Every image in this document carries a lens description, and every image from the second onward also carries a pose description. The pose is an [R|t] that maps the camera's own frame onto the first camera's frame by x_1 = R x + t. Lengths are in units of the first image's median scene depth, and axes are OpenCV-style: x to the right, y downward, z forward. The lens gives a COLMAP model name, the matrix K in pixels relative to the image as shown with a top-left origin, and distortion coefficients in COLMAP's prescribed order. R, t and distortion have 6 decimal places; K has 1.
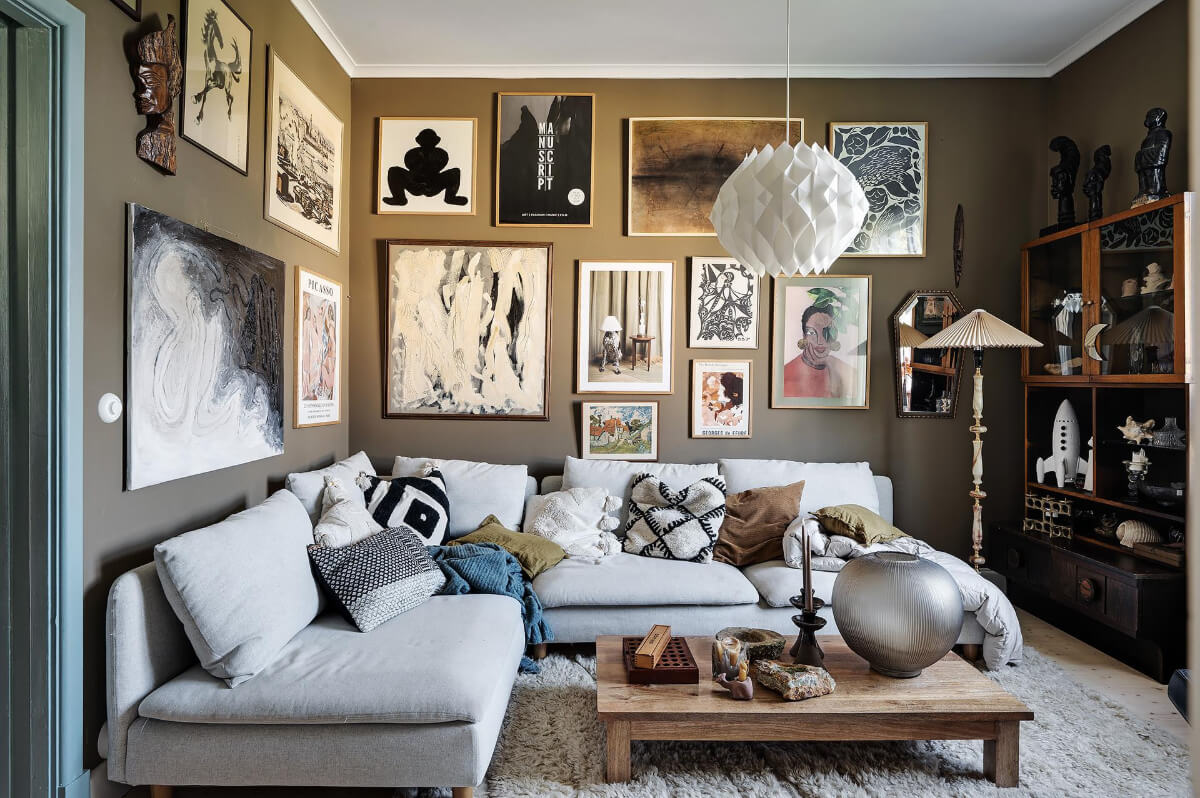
lens RADIAL K [[484.1, 0, 630.7], [0, 484.1, 357.4], [0, 0, 1]] dist [0.000507, -0.000025]
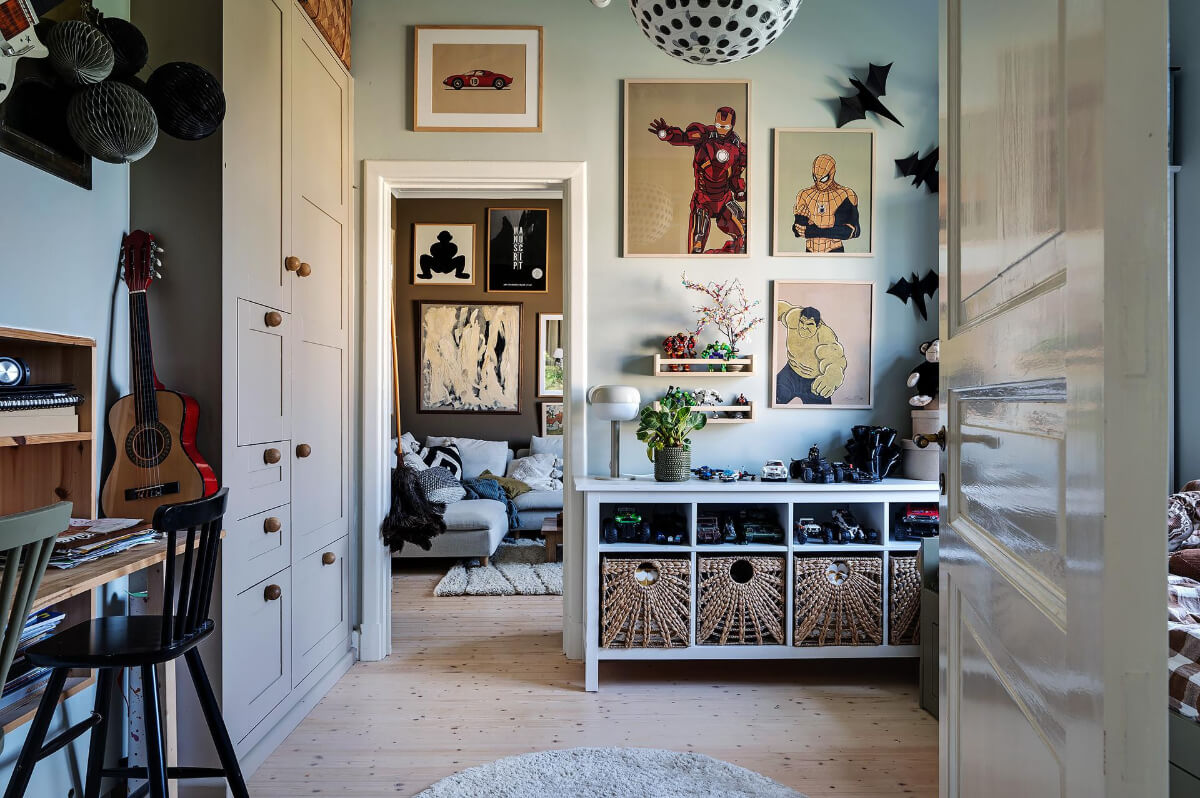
lens RADIAL K [[780.6, 0, 600.4], [0, 780.6, 393.1], [0, 0, 1]] dist [-0.008901, -0.001352]
pose [[0.997047, -0.001526, -0.076784, 0.288127], [0.003423, 0.999692, 0.024580, -0.000570], [0.076723, -0.024770, 0.996745, -1.535316]]
